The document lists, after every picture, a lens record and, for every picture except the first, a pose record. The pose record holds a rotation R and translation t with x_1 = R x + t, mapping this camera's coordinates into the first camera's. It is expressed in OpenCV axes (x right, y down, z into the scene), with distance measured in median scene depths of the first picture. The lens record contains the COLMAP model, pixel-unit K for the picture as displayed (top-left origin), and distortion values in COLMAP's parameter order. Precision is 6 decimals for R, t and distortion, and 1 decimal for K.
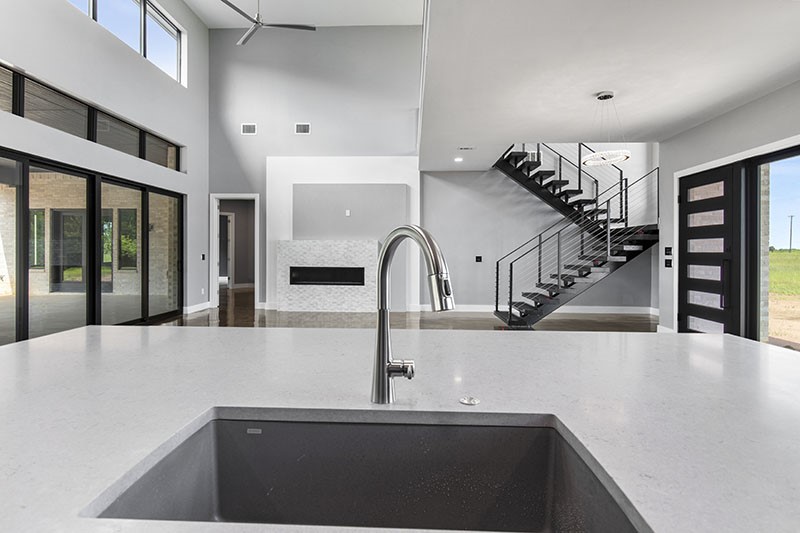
lens RADIAL K [[427.7, 0, 396.8], [0, 427.7, 259.2], [0, 0, 1]] dist [0.006202, 0.001721]
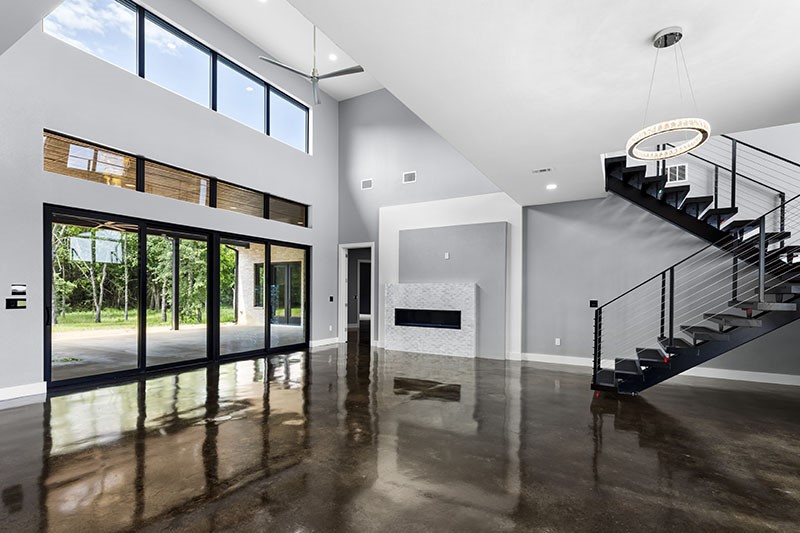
lens RADIAL K [[372.2, 0, 420.8], [0, 372.2, 301.6], [0, 0, 1]] dist [0.003914, 0.000215]
pose [[0.896620, 0.009705, -0.442694, 0.217196], [-0.009794, 0.999950, 0.002086, -0.002650], [0.442692, 0.002466, 0.896670, 0.197790]]
